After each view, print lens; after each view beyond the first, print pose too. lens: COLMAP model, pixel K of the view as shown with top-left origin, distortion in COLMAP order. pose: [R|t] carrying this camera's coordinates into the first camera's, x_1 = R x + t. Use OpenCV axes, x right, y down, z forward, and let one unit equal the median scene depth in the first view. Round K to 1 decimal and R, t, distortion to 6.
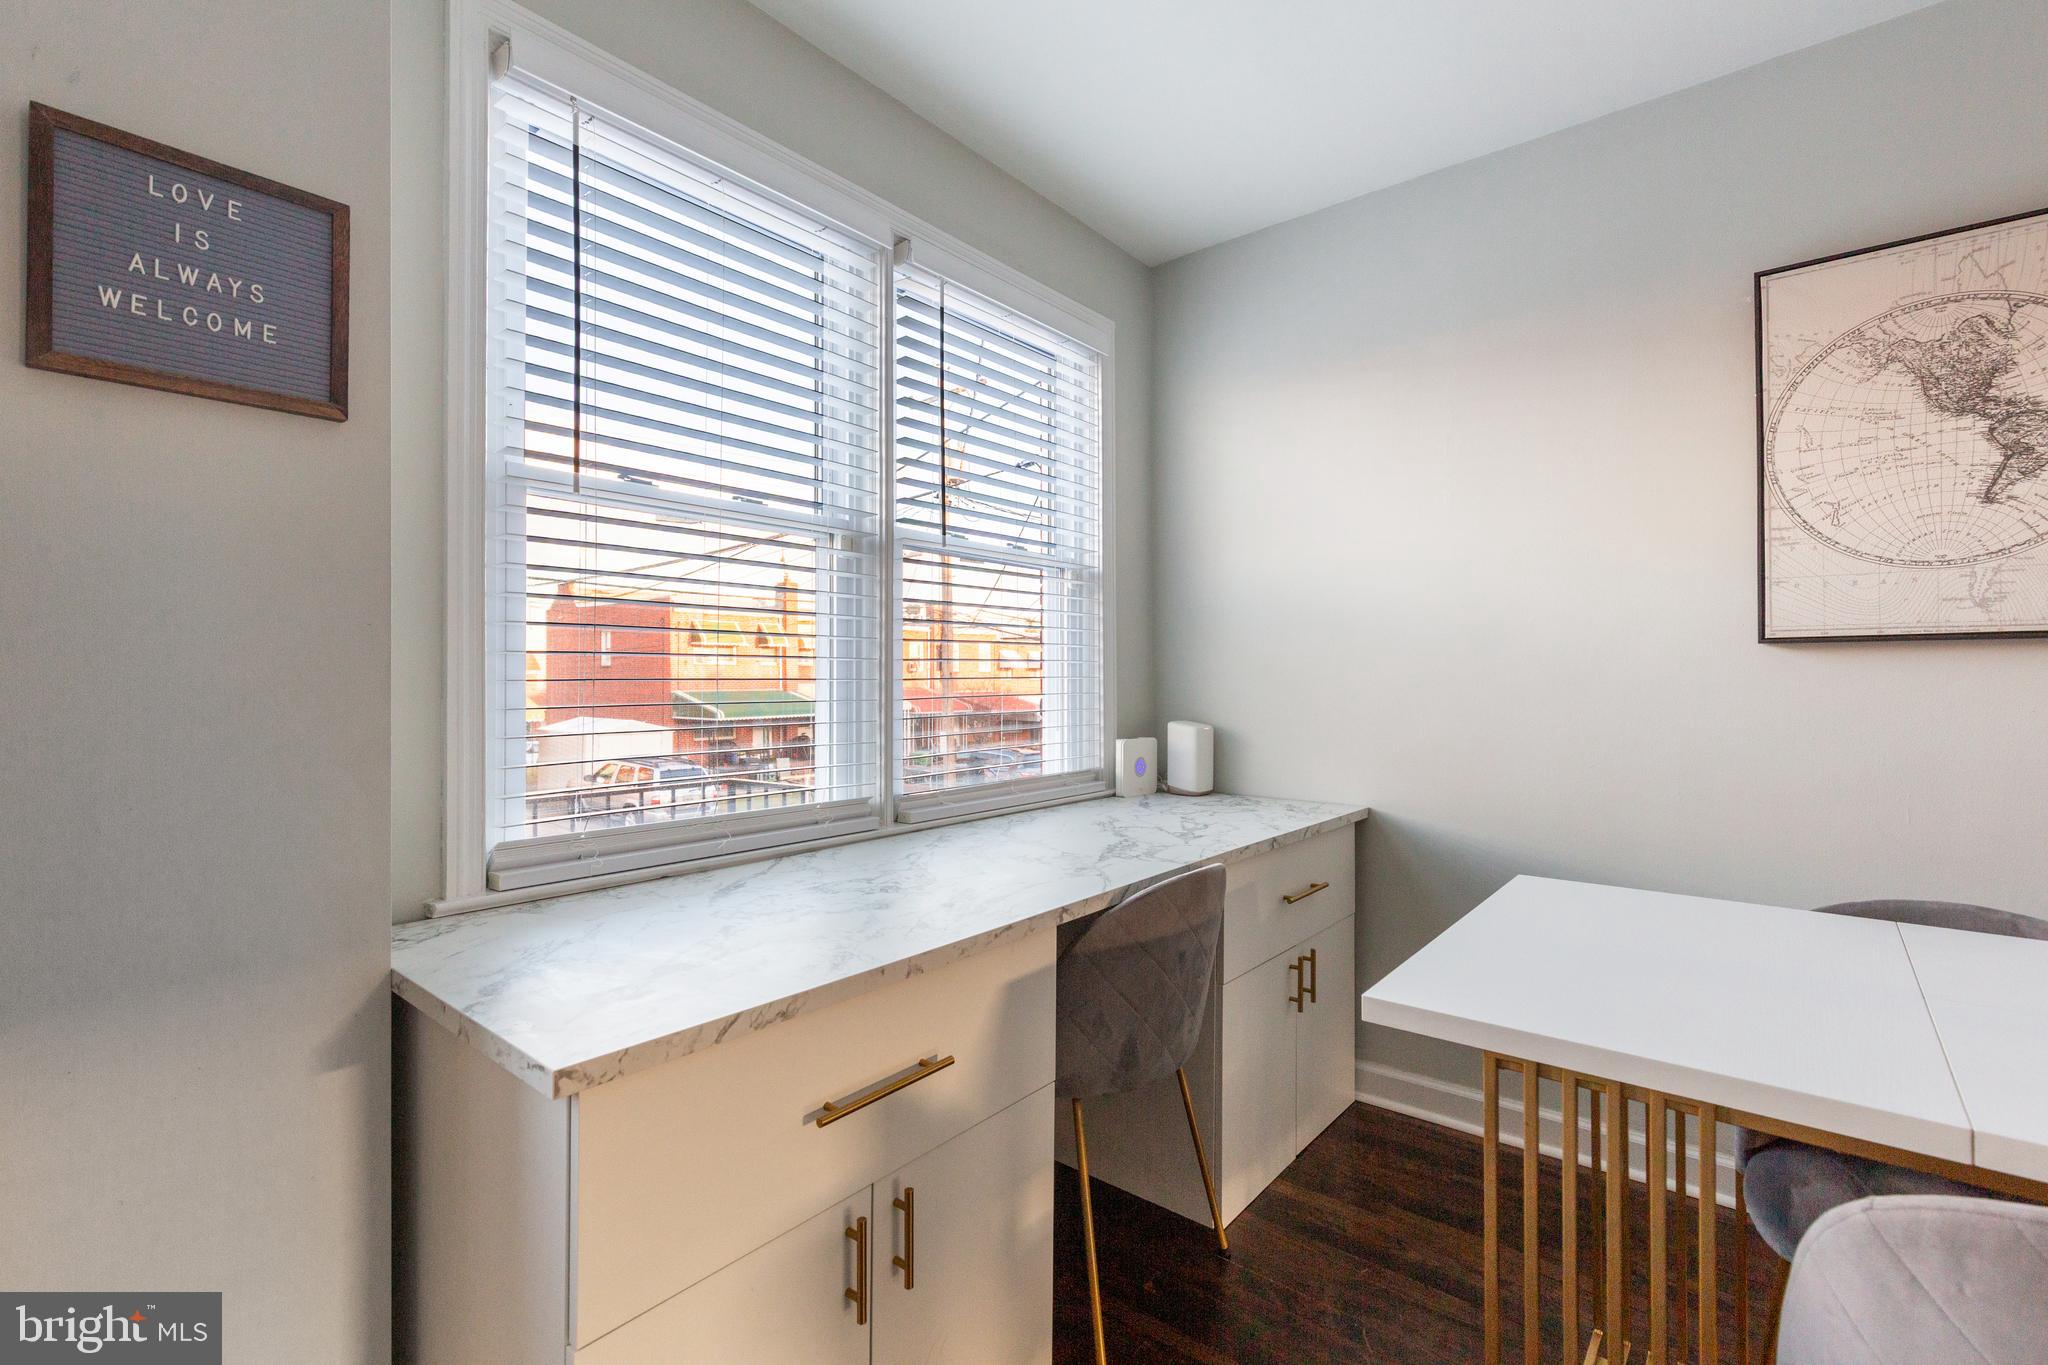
lens RADIAL K [[914.8, 0, 1025.5], [0, 914.8, 668.7], [0, 0, 1]] dist [0.000676, 0.000539]
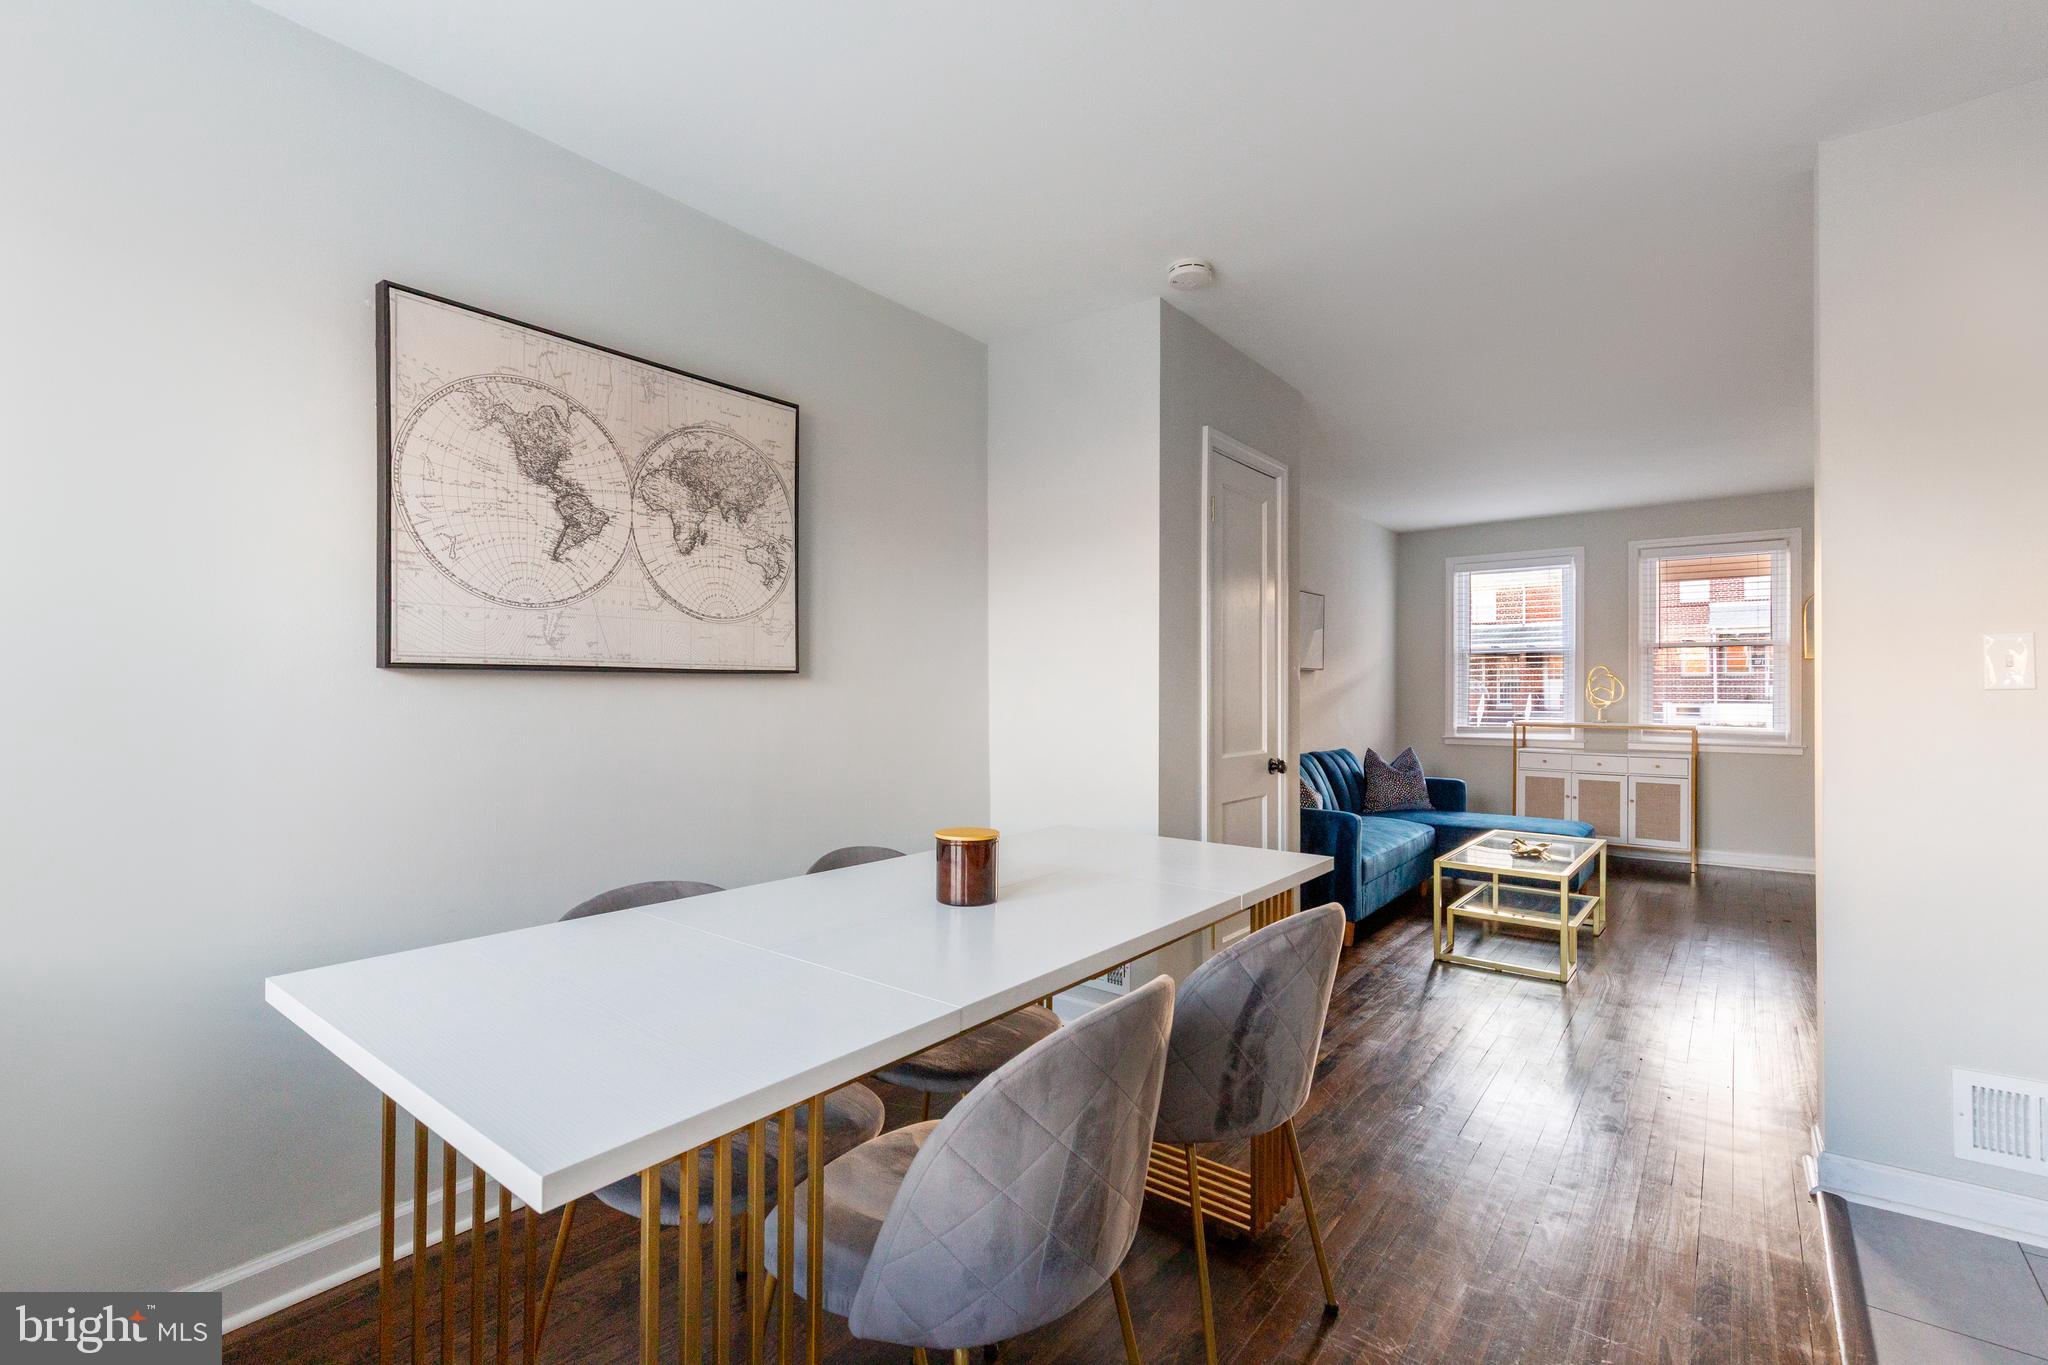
lens RADIAL K [[914.8, 0, 1026.7], [0, 914.8, 689.1], [0, 0, 1]] dist [0.000676, 0.000539]
pose [[-0.034994, 0.006919, 0.999364, -0.197999], [-0.006360, 0.999954, -0.007146, -0.003312], [-0.999367, -0.006606, -0.034948, 0.402310]]
